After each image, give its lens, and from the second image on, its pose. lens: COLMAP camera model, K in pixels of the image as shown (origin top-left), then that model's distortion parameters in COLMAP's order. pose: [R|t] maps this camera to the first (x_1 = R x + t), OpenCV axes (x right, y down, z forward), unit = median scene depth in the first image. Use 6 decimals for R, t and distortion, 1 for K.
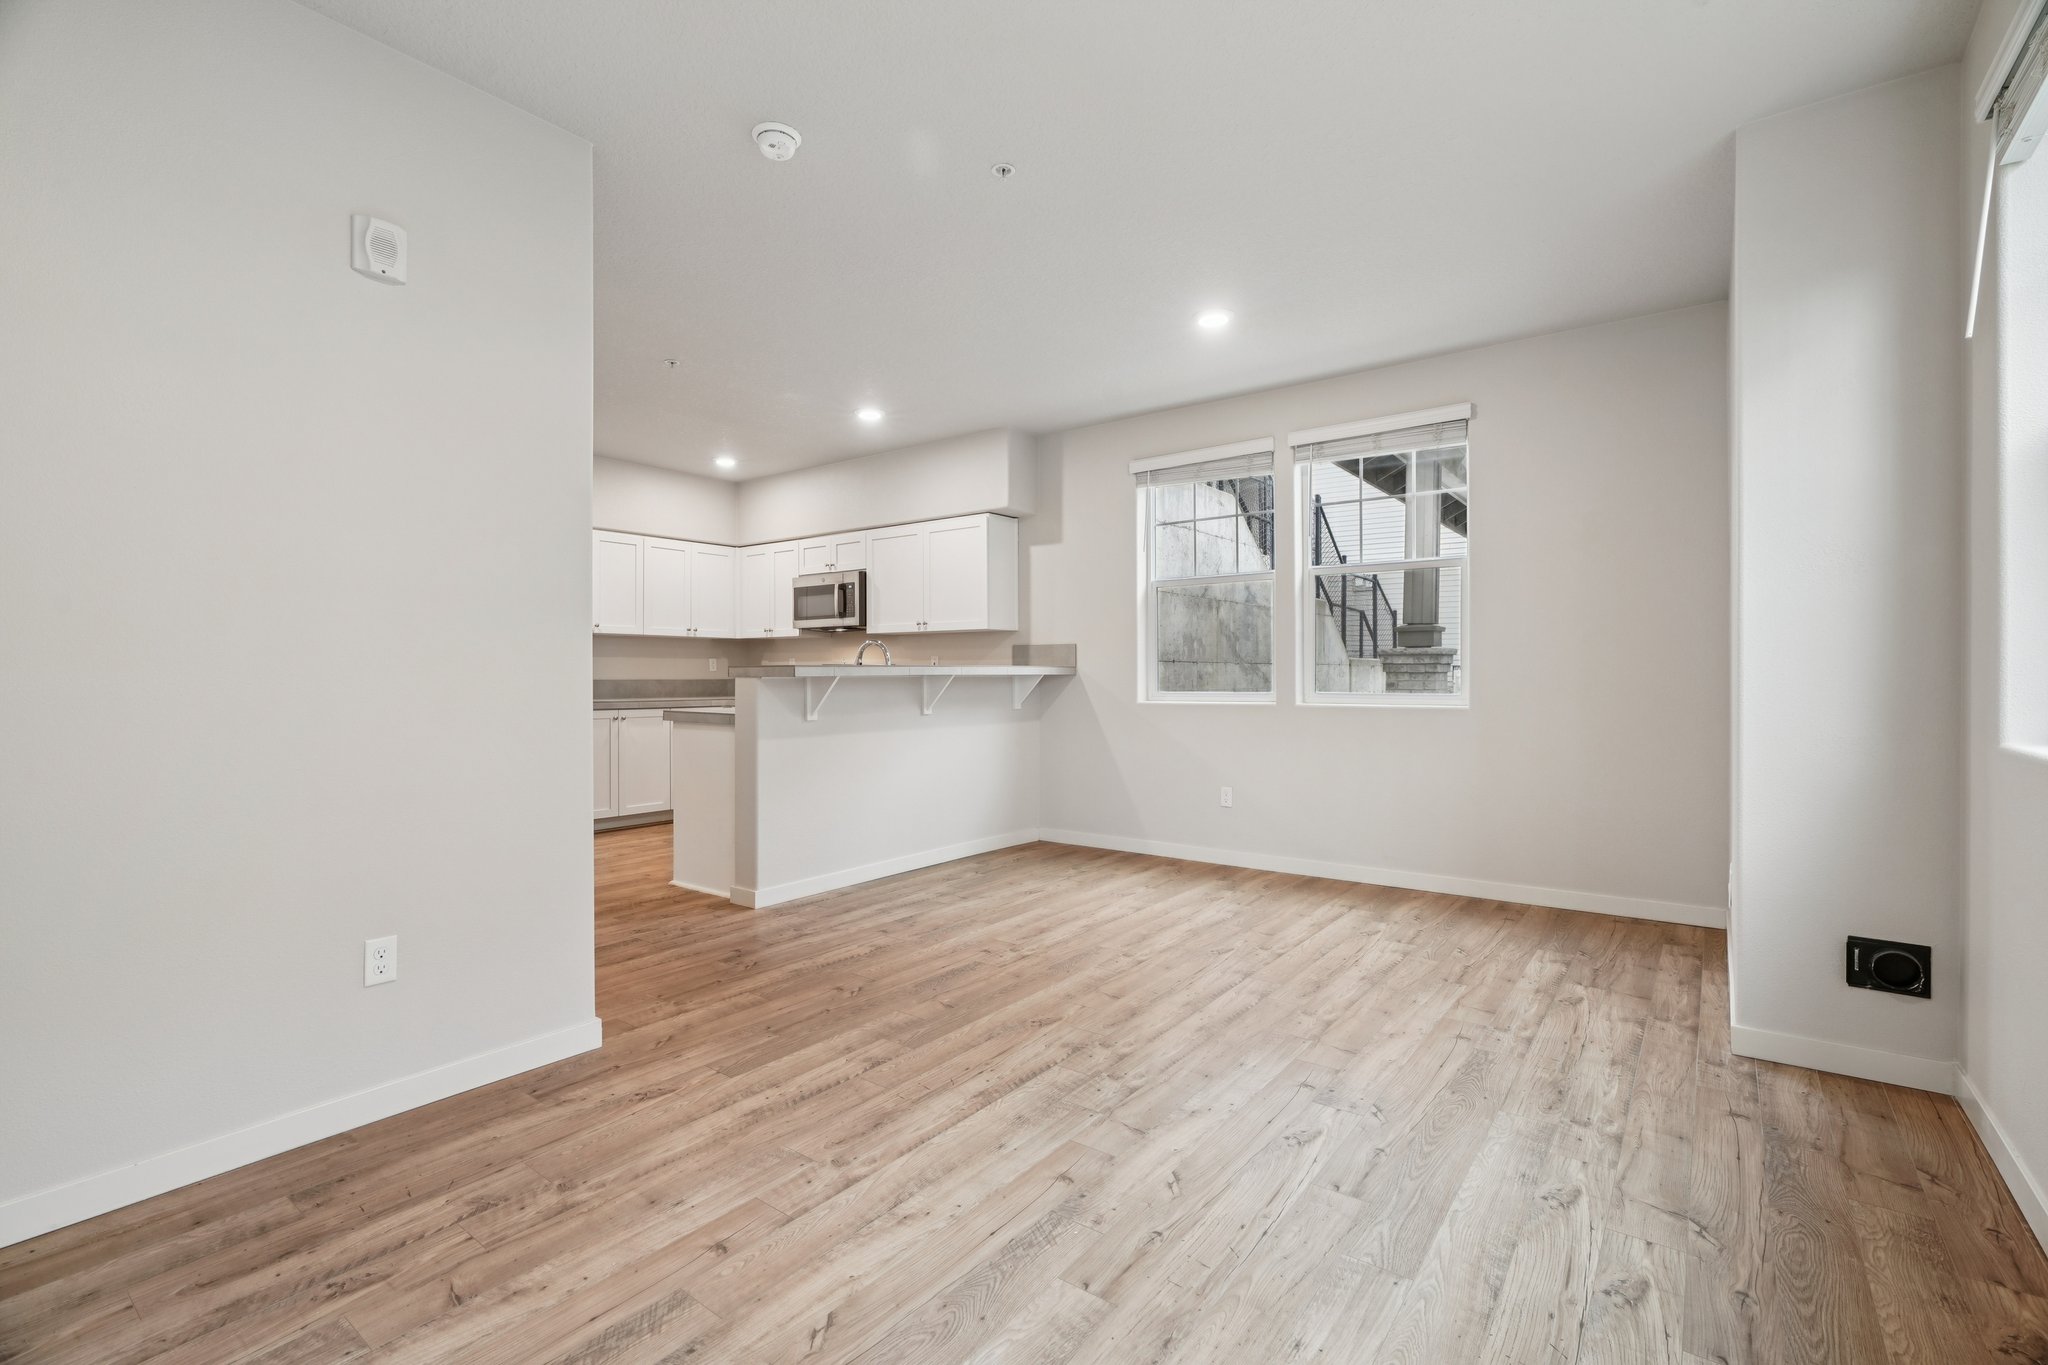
lens RADIAL K [[909.9, 0, 1027.2], [0, 909.9, 679.4], [0, 0, 1]] dist [-0.014522, 0.005844]
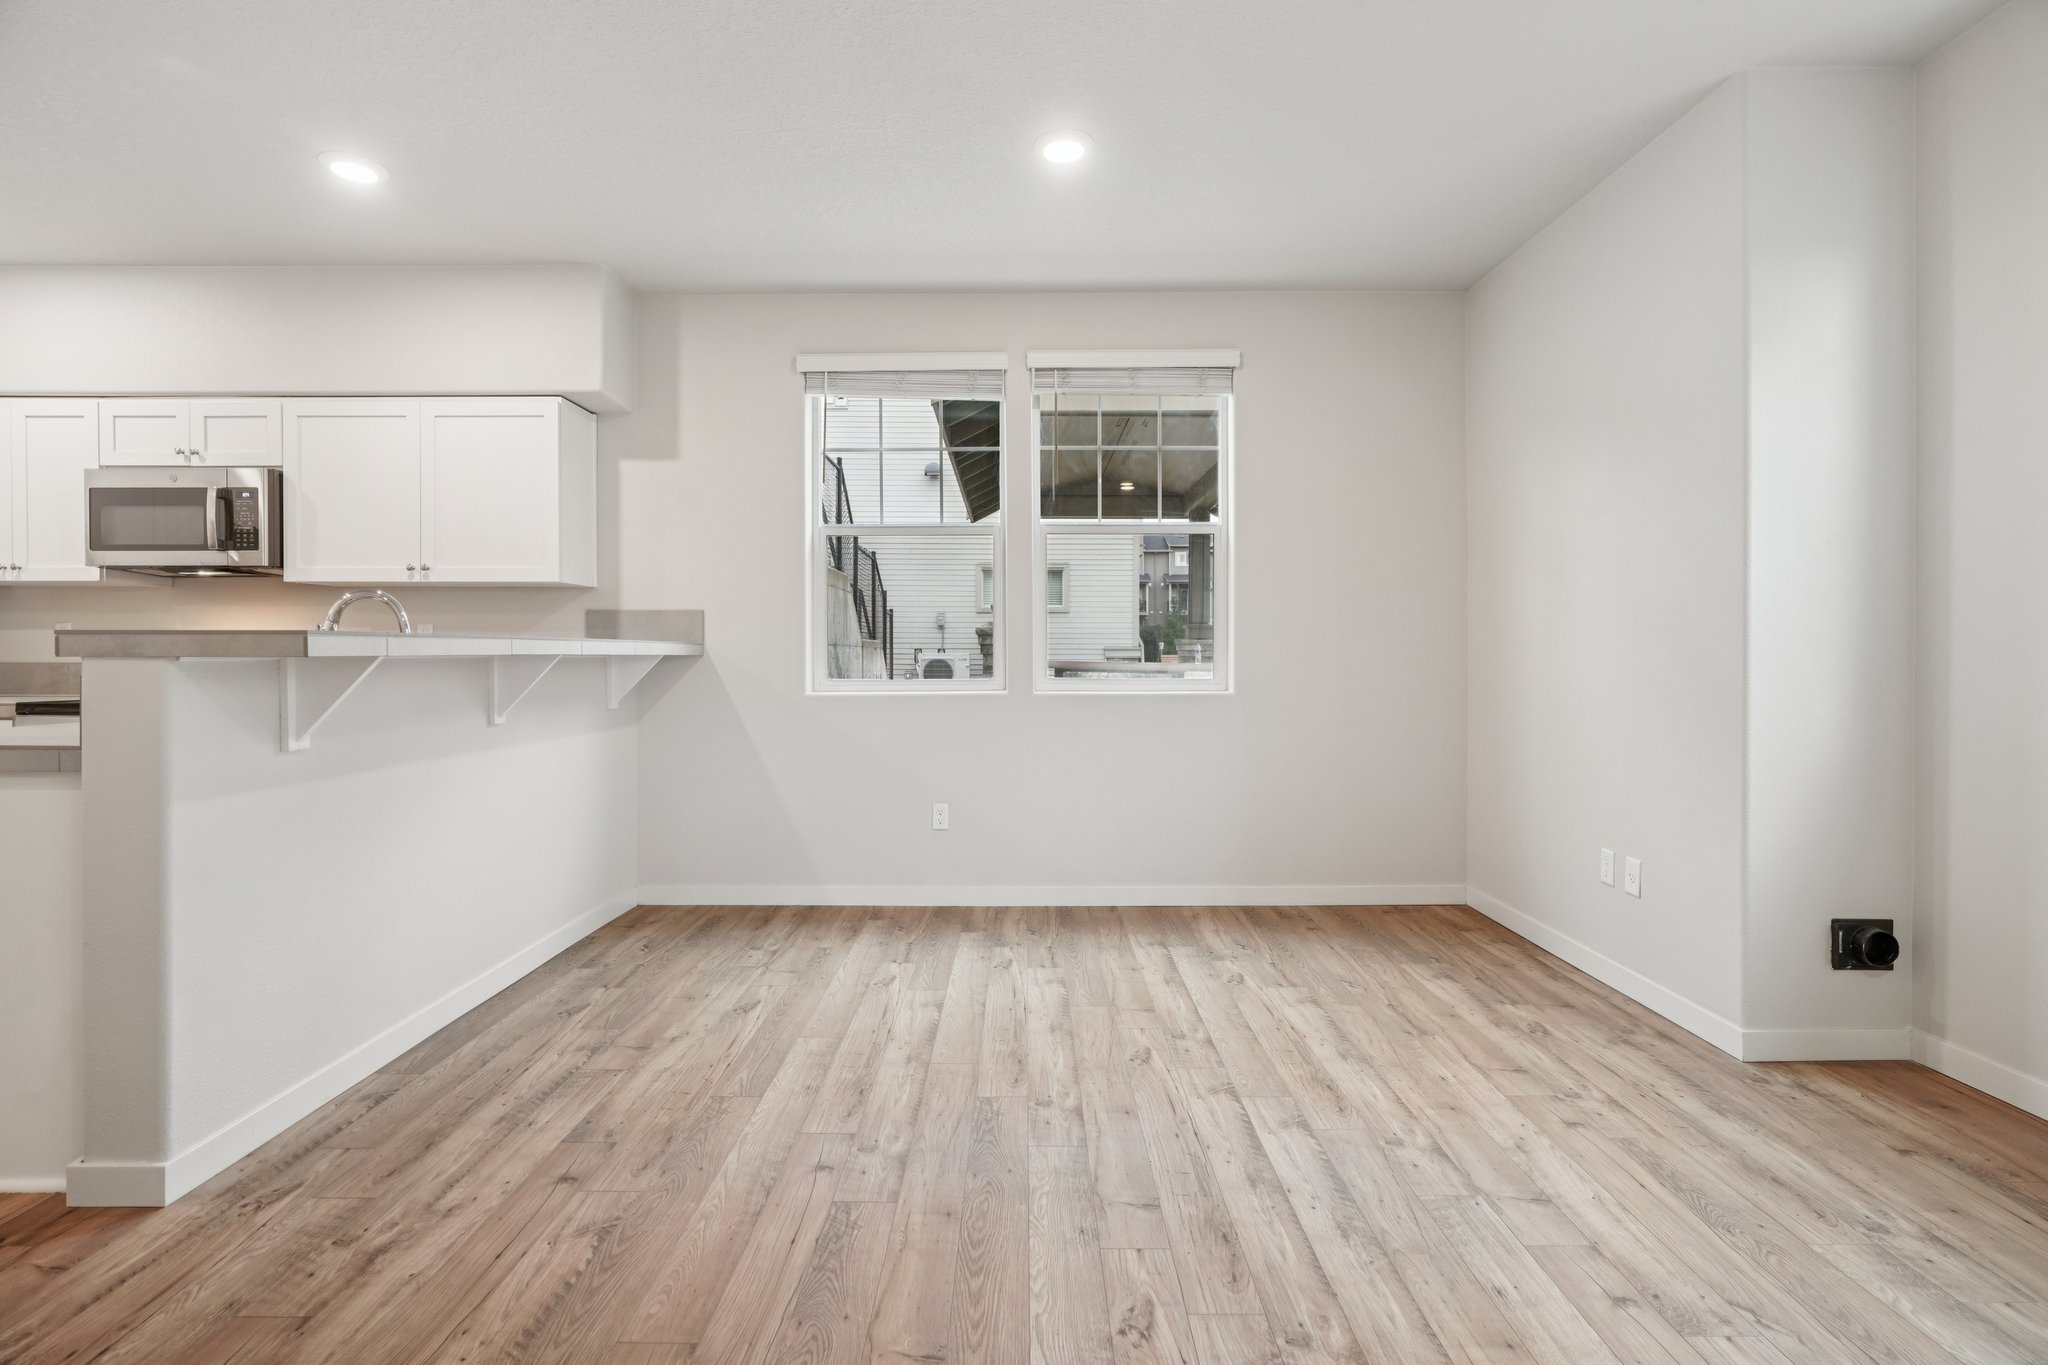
lens RADIAL K [[923.7, 0, 1015.0], [0, 923.7, 665.3], [0, 0, 1]] dist [-0.016109, 0.006571]
pose [[0.801045, -0.002939, 0.598597, -0.233574], [0.001385, 0.999994, 0.003056, 0.000633], [-0.598603, -0.001619, 0.801044, 0.417682]]
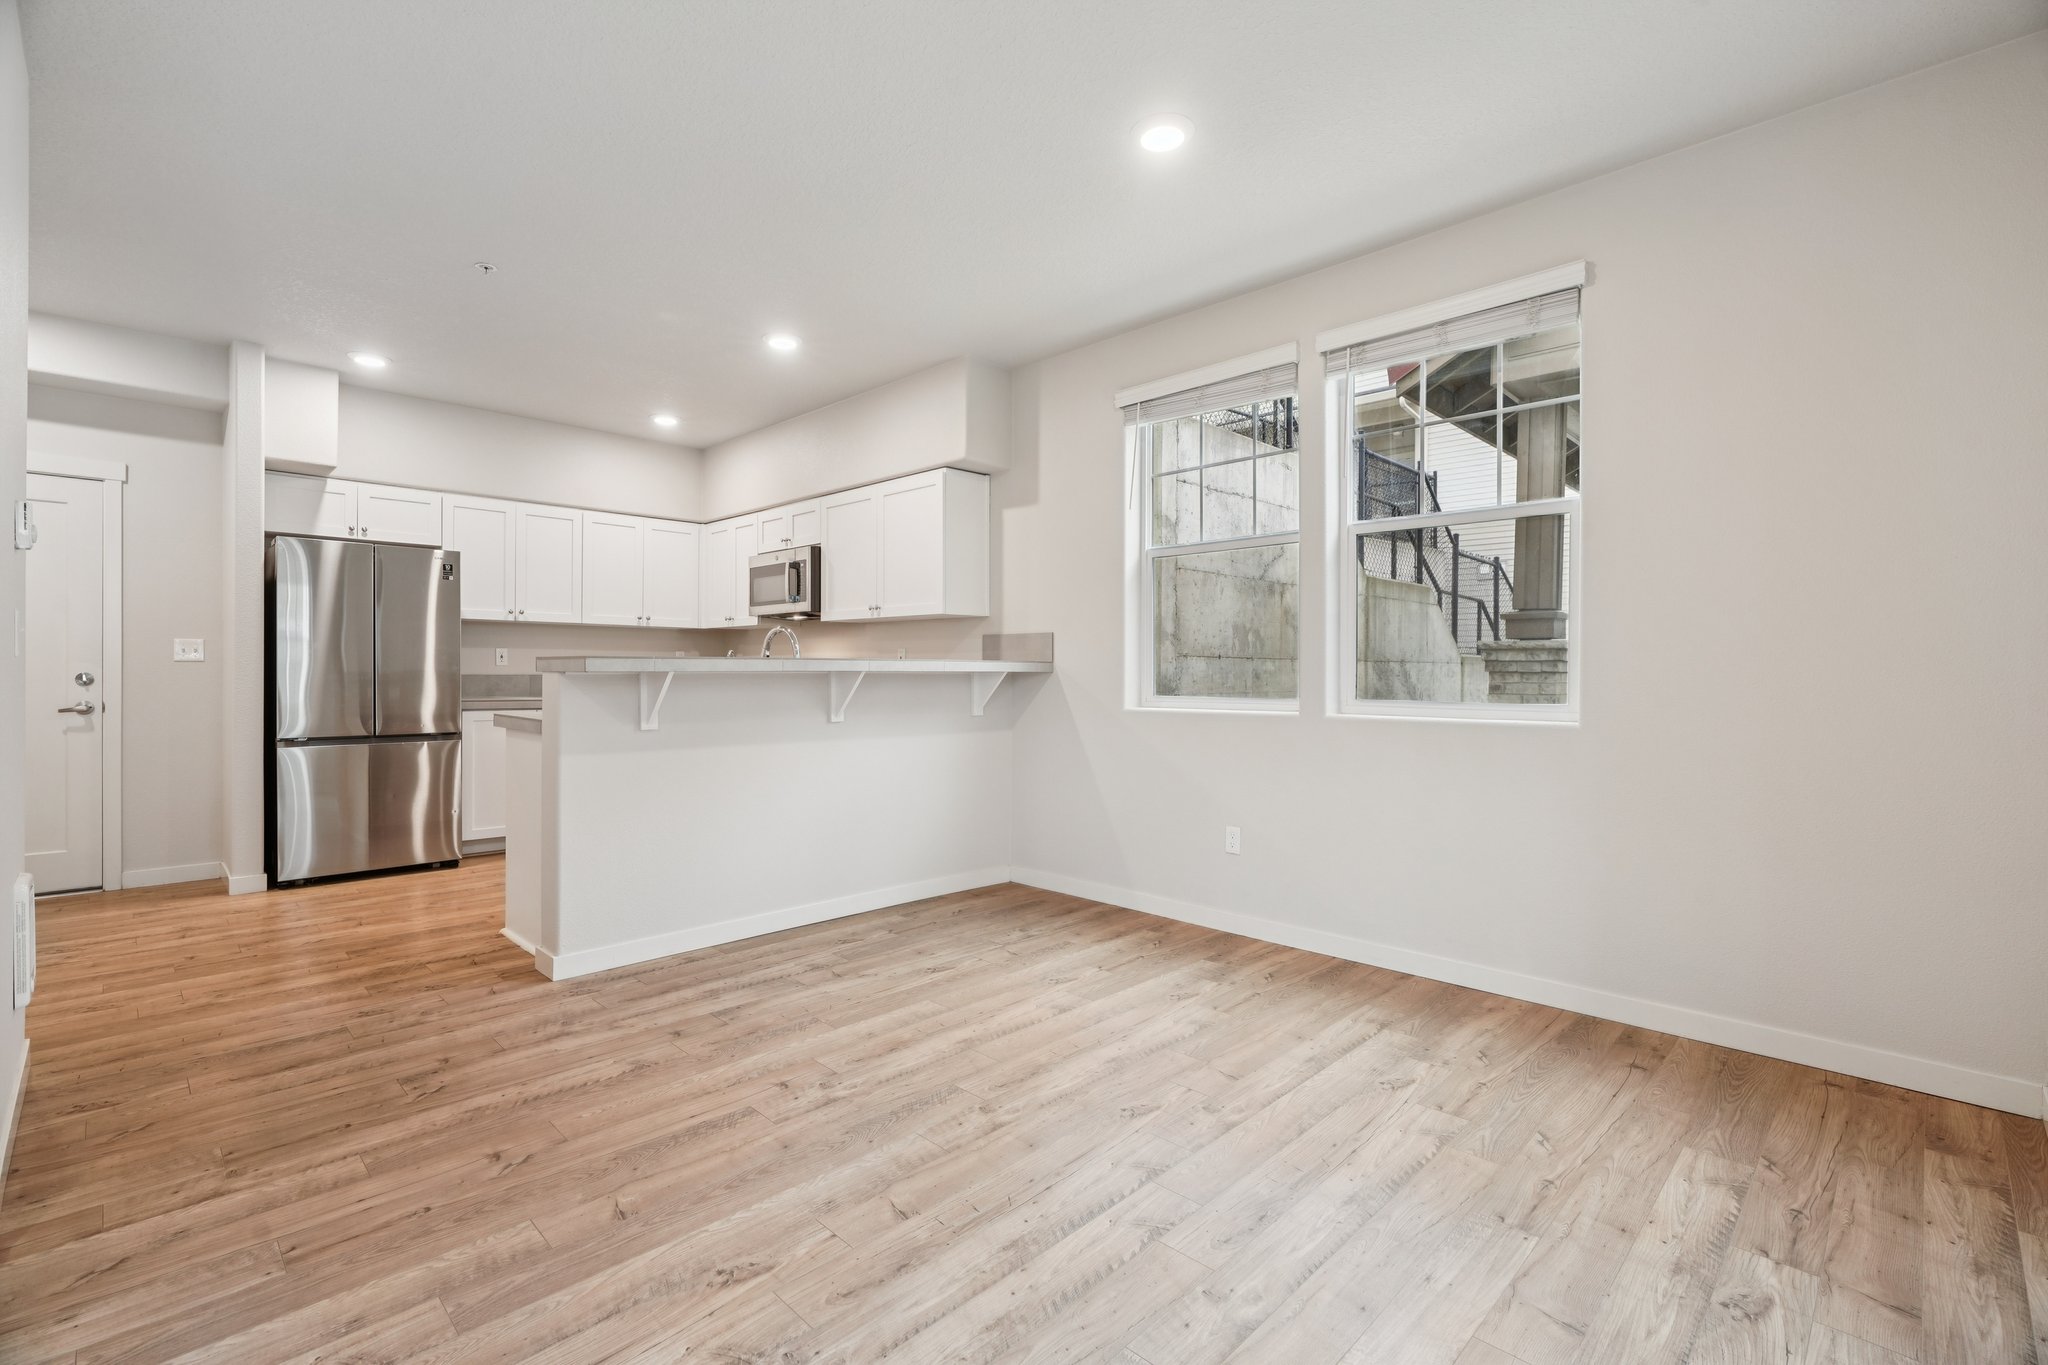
lens RADIAL K [[909.9, 0, 1027.2], [0, 909.9, 679.4], [0, 0, 1]] dist [-0.014522, 0.005844]
pose [[0.991257, 0.007391, -0.131739, 0.182263], [-0.007125, 0.999972, 0.002490, -0.000963], [0.131754, -0.001530, 0.991281, 0.306574]]
